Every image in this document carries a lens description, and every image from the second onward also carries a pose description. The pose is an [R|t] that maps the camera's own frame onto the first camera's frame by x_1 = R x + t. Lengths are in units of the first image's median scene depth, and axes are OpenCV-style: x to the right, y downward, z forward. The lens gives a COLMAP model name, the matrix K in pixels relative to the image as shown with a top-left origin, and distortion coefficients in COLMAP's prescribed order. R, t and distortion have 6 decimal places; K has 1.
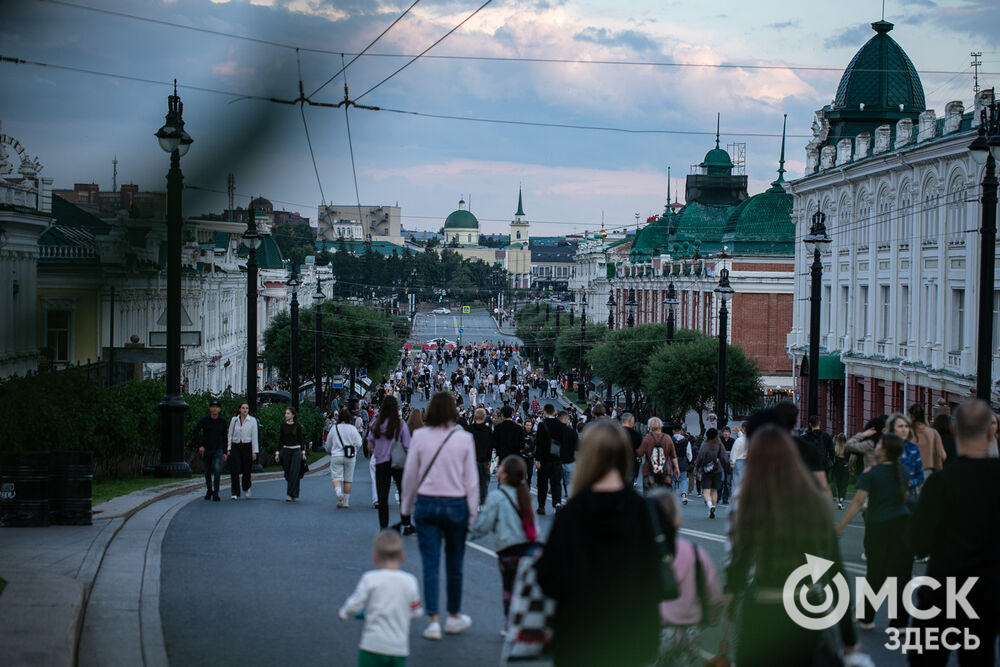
lens RADIAL K [[2852.1, 0, 500.0], [0, 2852.1, 333.5], [0, 0, 1]] dist [0.062542, 0.334997]
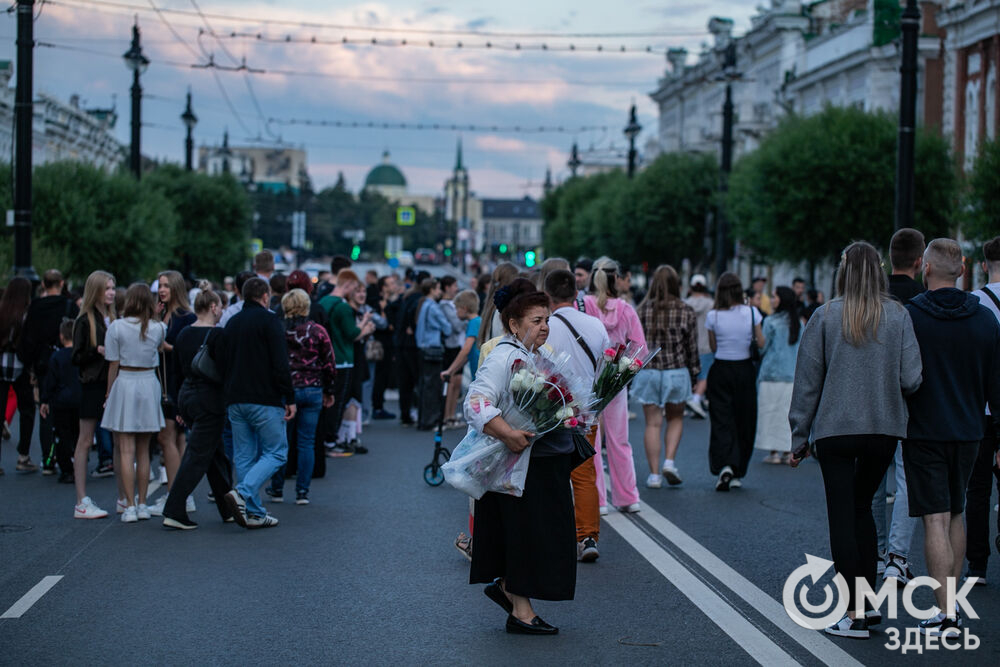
lens RADIAL K [[2852.1, 0, 500.0], [0, 2852.1, 333.5], [0, 0, 1]] dist [0.062542, 0.334997]
pose [[0.999581, 0.007448, 0.027955, -0.014717], [-0.007460, 0.999972, 0.000344, 0.015230], [-0.027952, -0.000552, 0.999609, 0.858872]]
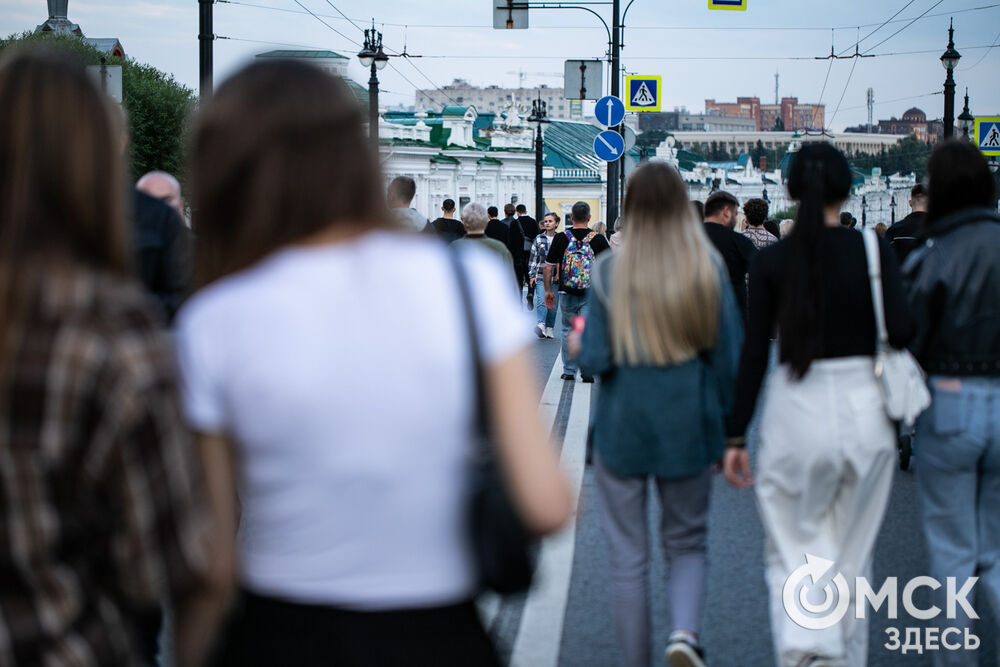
lens RADIAL K [[2852.1, 0, 500.0], [0, 2852.1, 333.5], [0, 0, 1]] dist [0.062542, 0.334997]
pose [[0.971362, 0.005212, -0.237547, 0.080901], [0.002471, 0.999484, 0.032033, 0.003449], [0.237591, -0.031703, 0.970848, -0.224494]]
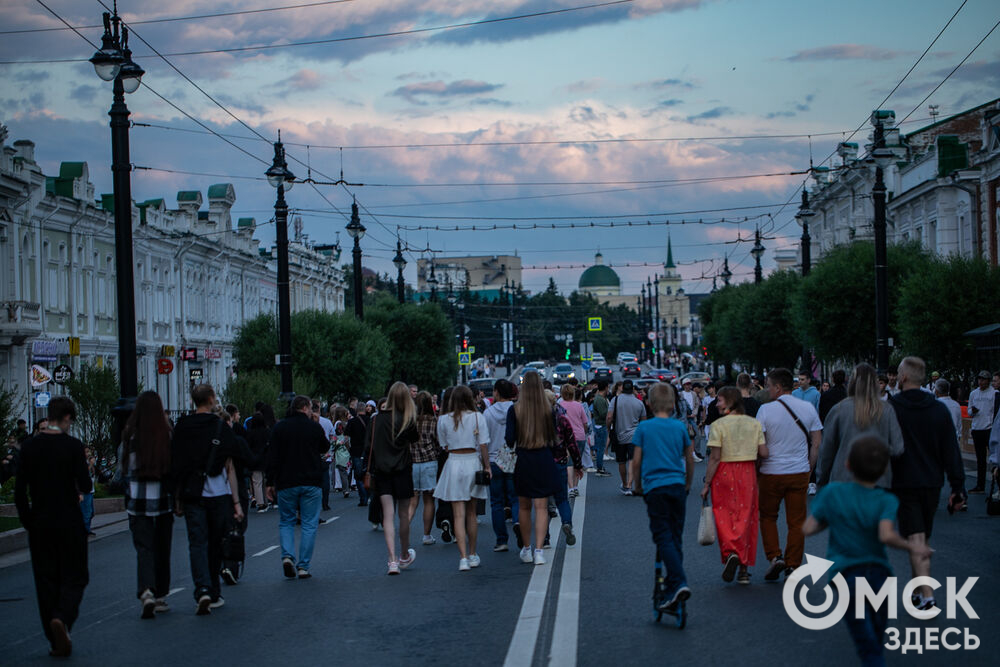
lens RADIAL K [[2852.1, 0, 500.0], [0, 2852.1, 333.5], [0, 0, 1]] dist [0.062542, 0.334997]
pose [[0.997703, -0.044951, -0.050668, -0.004549], [0.043227, 0.998465, -0.034614, 0.016145], [0.052147, 0.032344, 0.998116, 0.758510]]
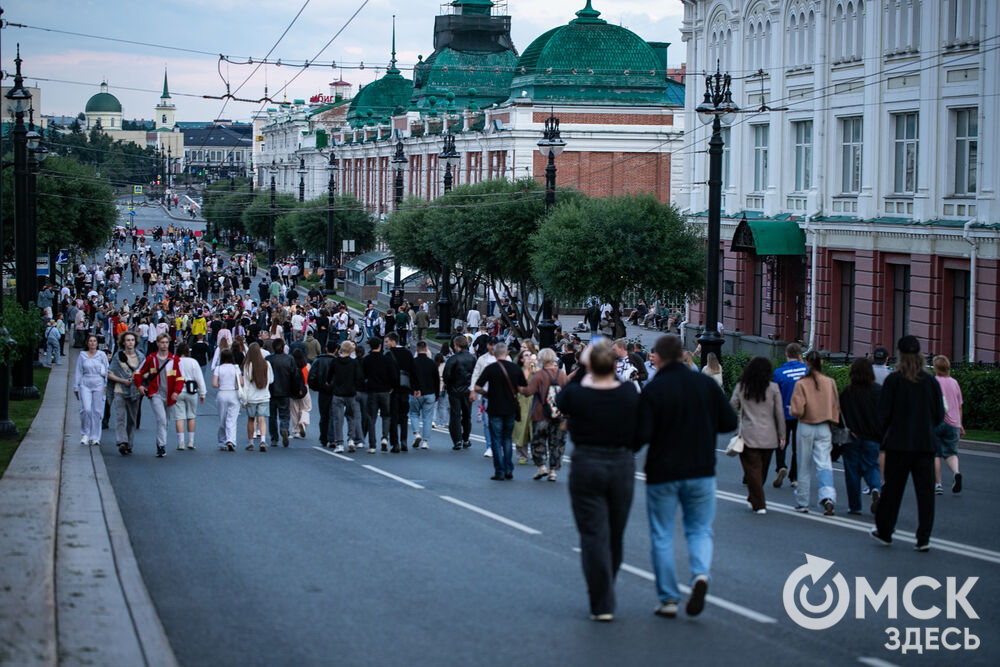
lens RADIAL K [[2867.4, 0, 500.0], [0, 2867.4, 333.5], [0, 0, 1]] dist [-0.084640, -0.508956]
pose [[0.991719, -0.009721, 0.128055, -0.022800], [0.004901, 0.999269, 0.037901, 0.004697], [-0.128330, -0.036960, 0.991043, 0.179245]]
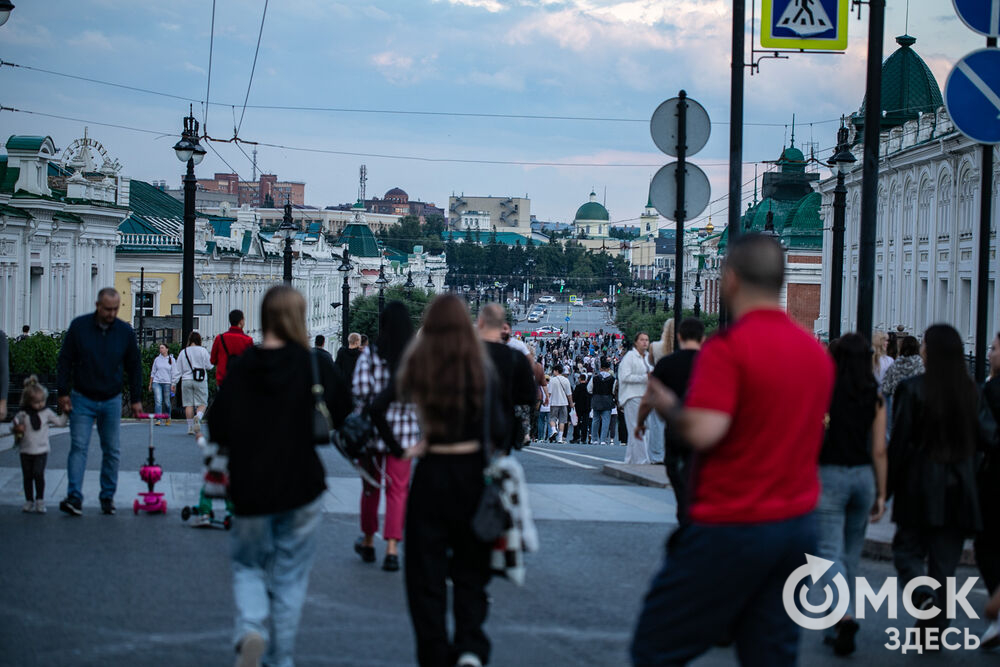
lens RADIAL K [[2852.1, 0, 500.0], [0, 2852.1, 333.5], [0, 0, 1]] dist [0.062542, 0.334997]
pose [[0.998684, 0.010441, -0.050219, 0.021938], [-0.010286, 0.999941, 0.003346, 0.001732], [0.050251, -0.002825, 0.998733, -0.064022]]
